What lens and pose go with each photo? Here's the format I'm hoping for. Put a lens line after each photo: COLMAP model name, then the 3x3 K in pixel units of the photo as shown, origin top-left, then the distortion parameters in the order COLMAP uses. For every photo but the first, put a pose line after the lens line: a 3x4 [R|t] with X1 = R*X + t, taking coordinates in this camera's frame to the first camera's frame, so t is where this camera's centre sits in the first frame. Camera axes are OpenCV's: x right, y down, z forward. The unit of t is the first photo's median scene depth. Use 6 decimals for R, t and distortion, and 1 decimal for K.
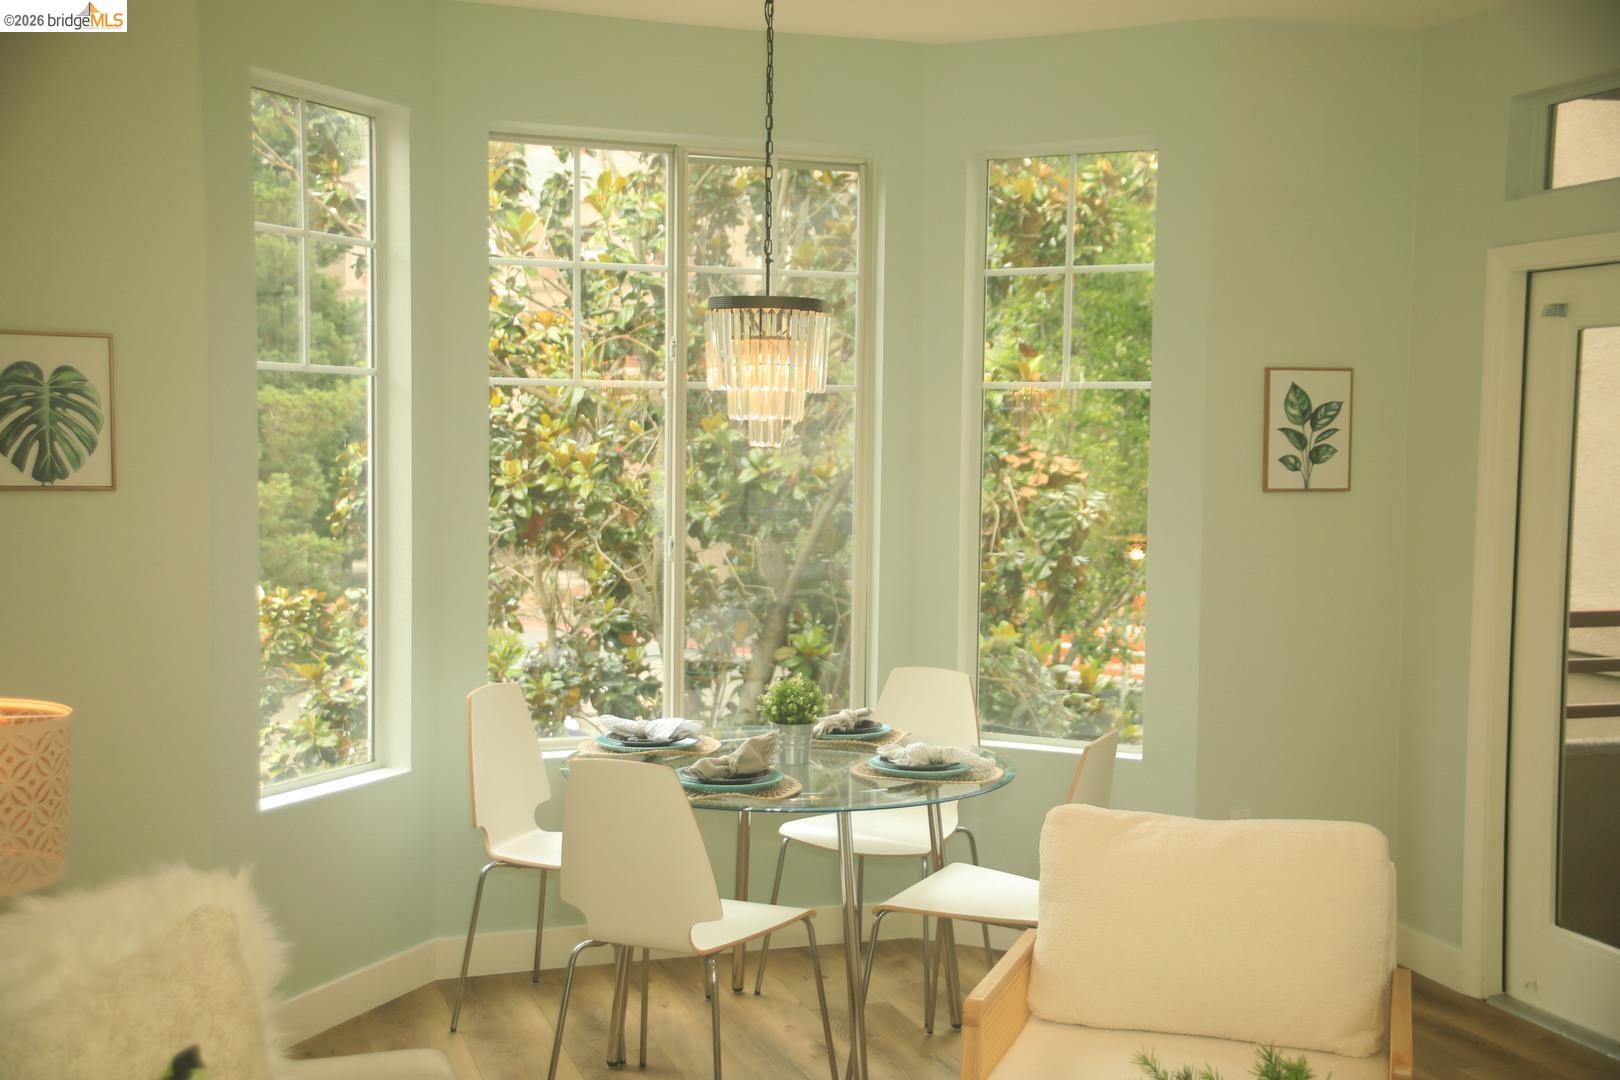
lens RADIAL K [[1819.0, 0, 810.0], [0, 1819.0, 540.0], [0, 0, 1]] dist [0.128119, 0.030297]
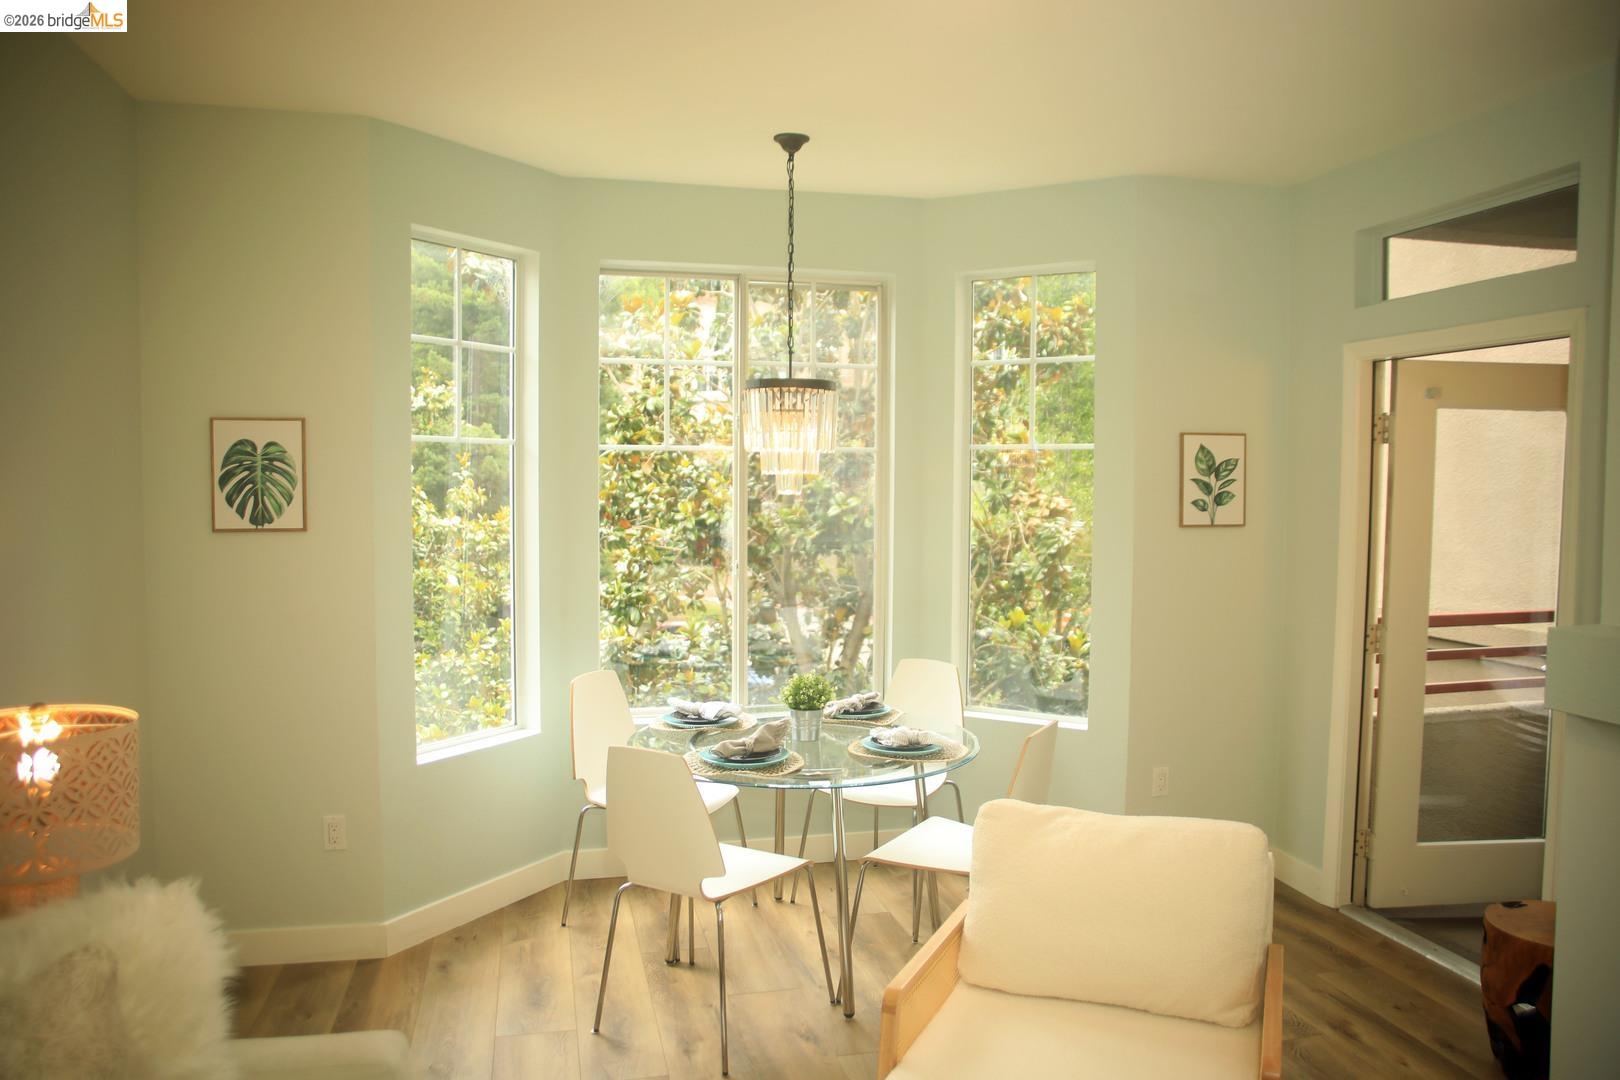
lens RADIAL K [[1114.7, 0, 803.7], [0, 1114.7, 538.4], [0, 0, 1]] dist [-0.111649, 0.067595]
pose [[0.994718, -0.001328, -0.102634, 0.062752], [0.000475, 0.999965, -0.008339, -0.012296], [0.102642, 0.008246, 0.994684, 0.195471]]
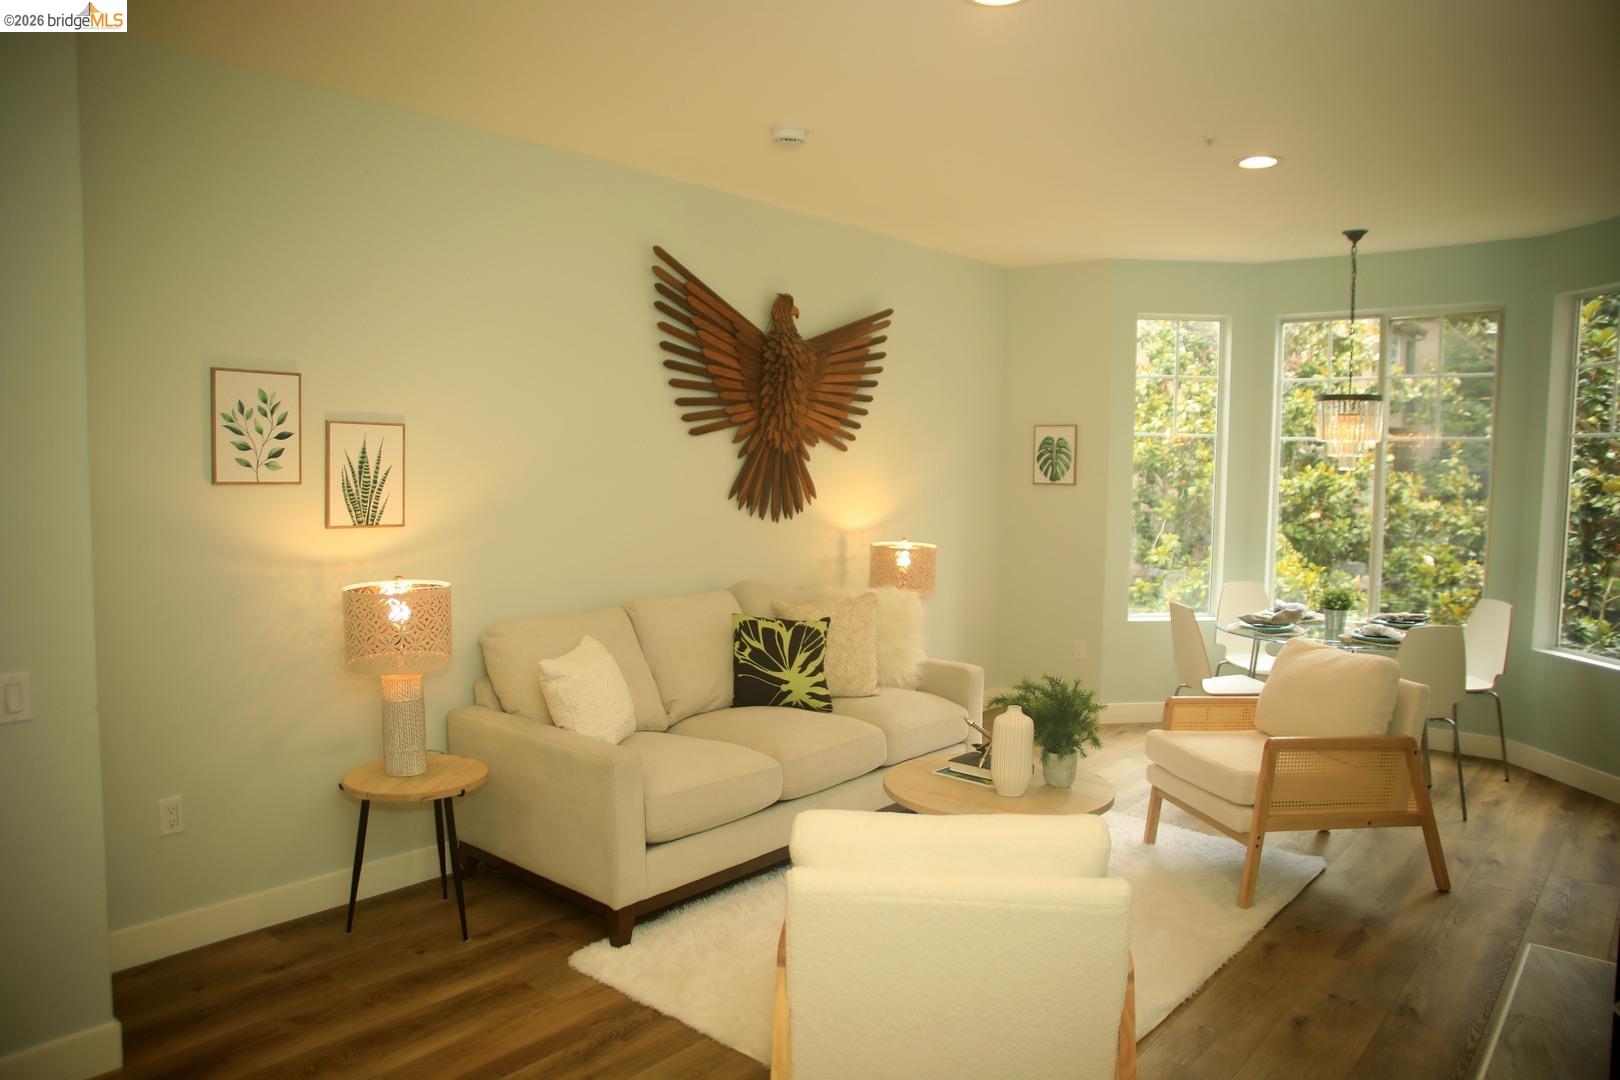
lens RADIAL K [[1114.7, 0, 803.7], [0, 1114.7, 538.4], [0, 0, 1]] dist [-0.111649, 0.067595]
pose [[0.503910, 0.054817, -0.862015, 0.645172], [-0.054996, 0.997995, 0.031316, 0.016409], [0.862003, 0.031627, 0.505915, -0.087927]]
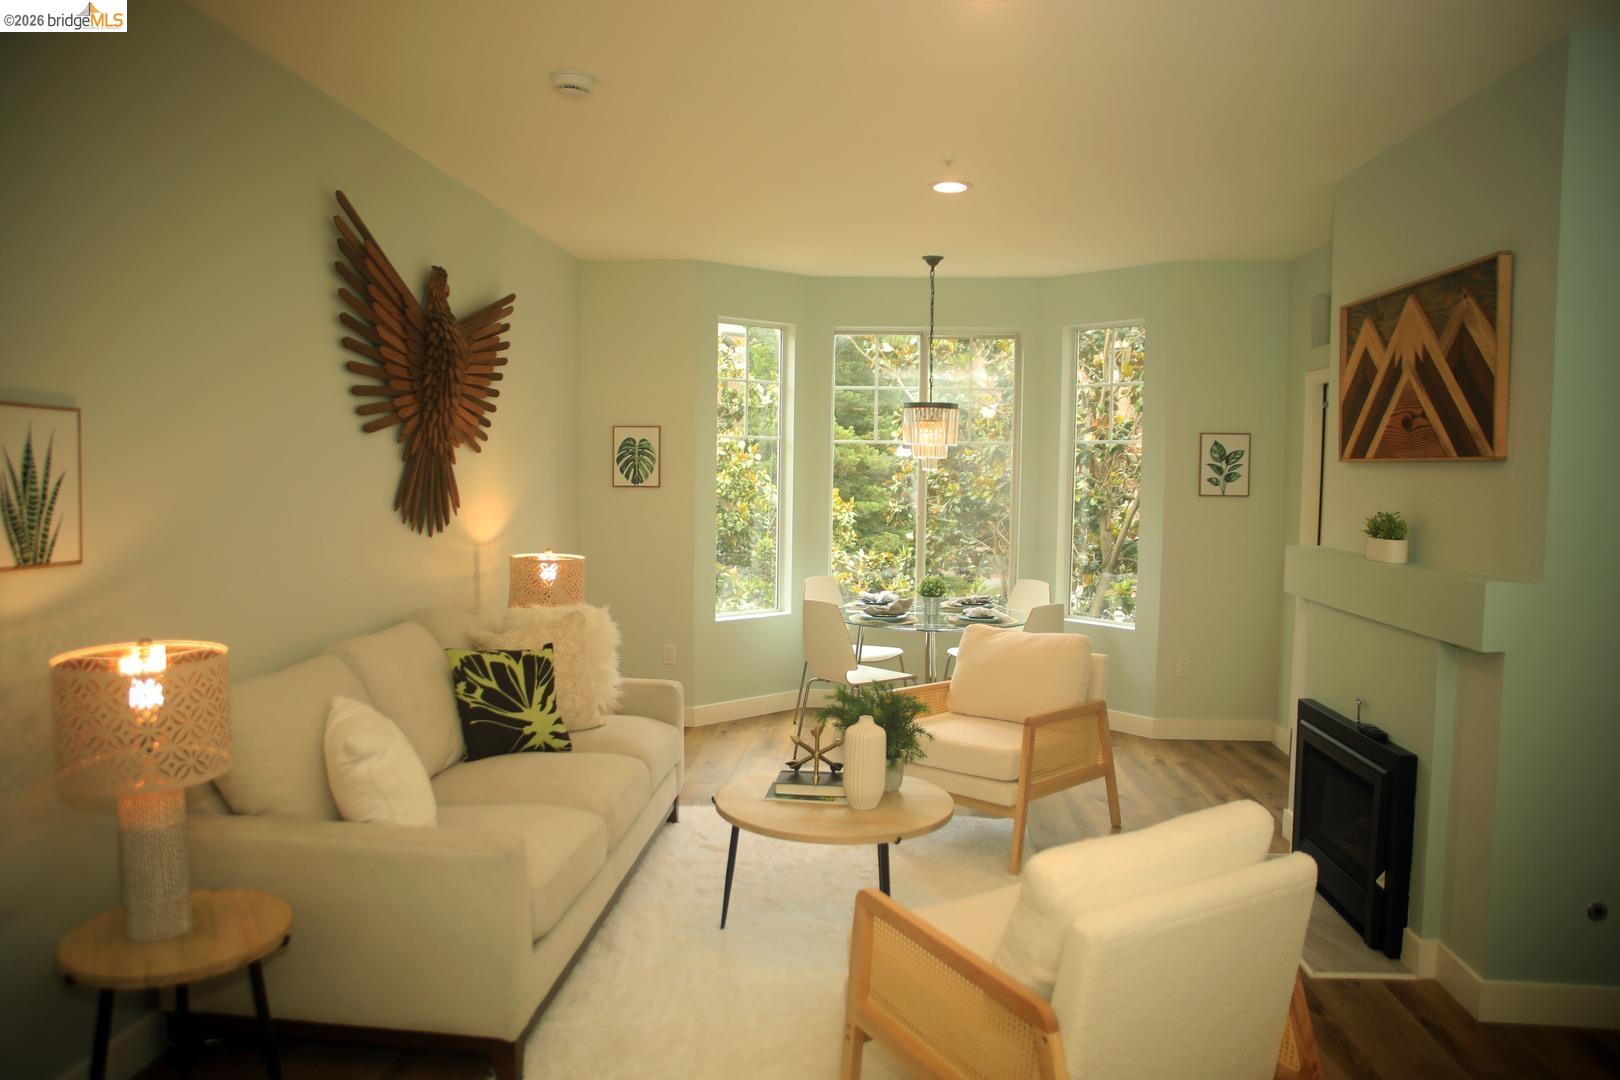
lens RADIAL K [[1114.7, 0, 803.7], [0, 1114.7, 538.4], [0, 0, 1]] dist [-0.111649, 0.067595]
pose [[0.912913, 0.026078, -0.407321, 0.356366], [-0.026042, 0.999645, 0.005633, 0.024231], [0.407323, 0.005465, 0.913268, -0.257551]]
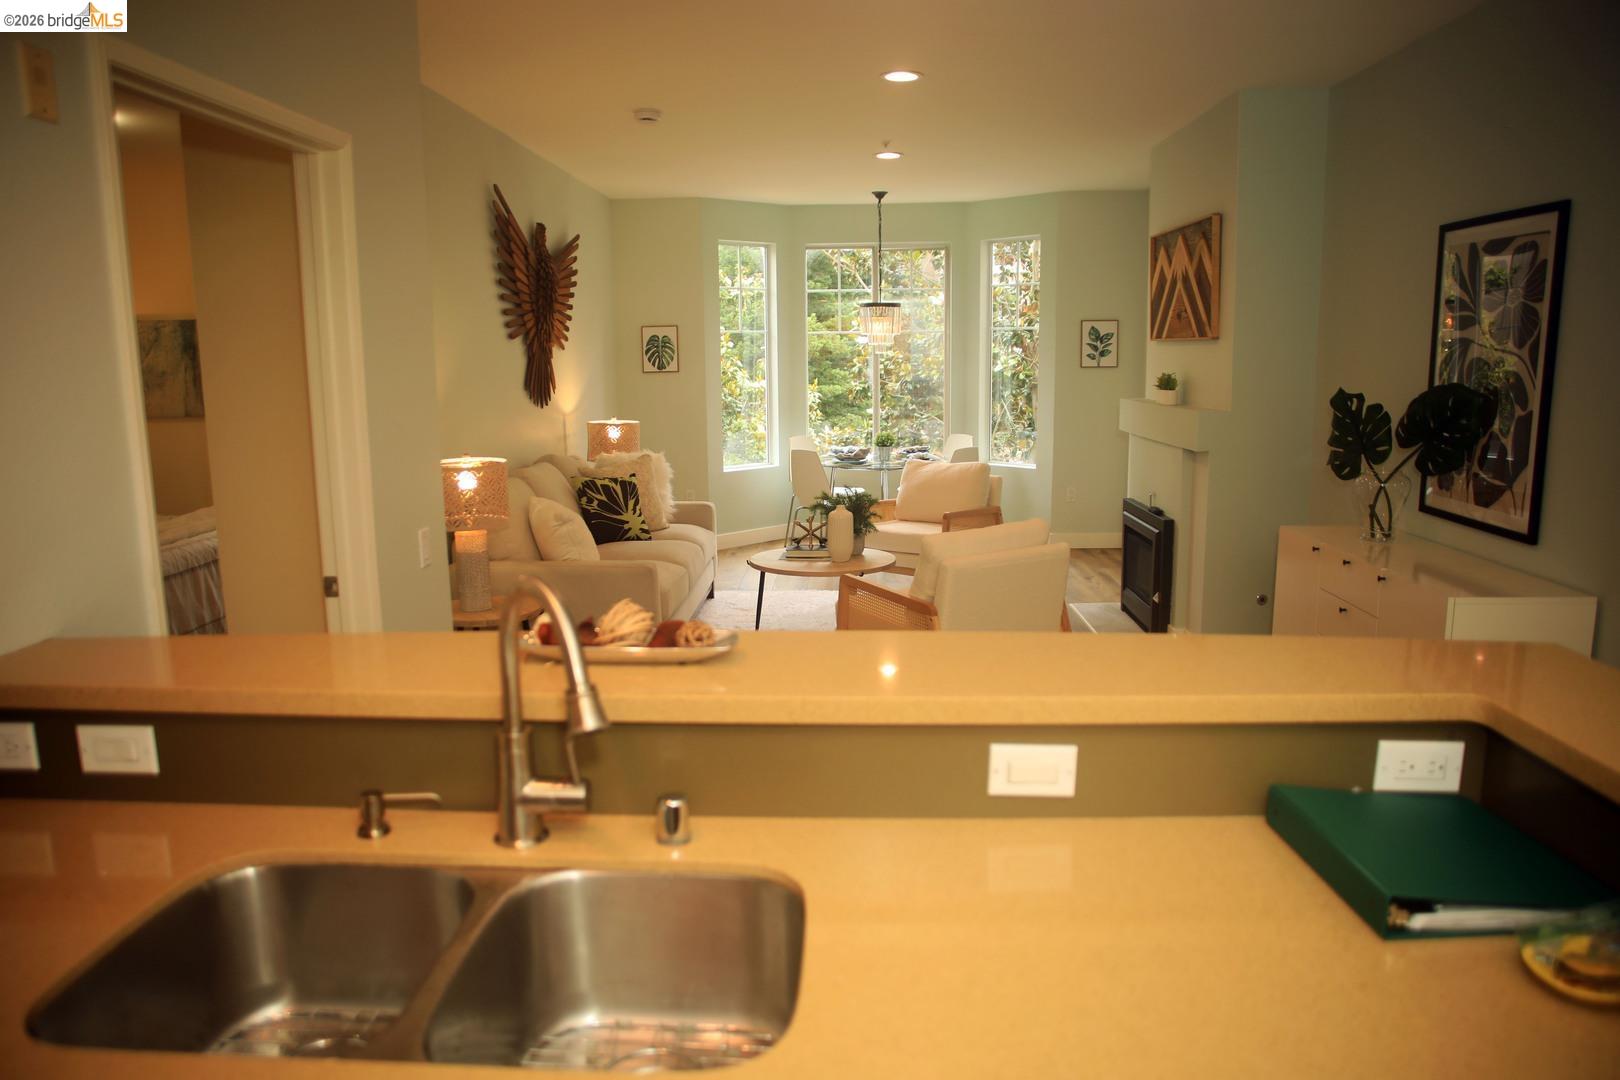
lens RADIAL K [[1114.7, 0, 803.7], [0, 1114.7, 538.4], [0, 0, 1]] dist [-0.111649, 0.067595]
pose [[0.926317, 0.037431, -0.374880, 0.504558], [0.002933, 0.994305, 0.106528, 0.049732], [0.376733, -0.099778, 0.920933, -0.671591]]
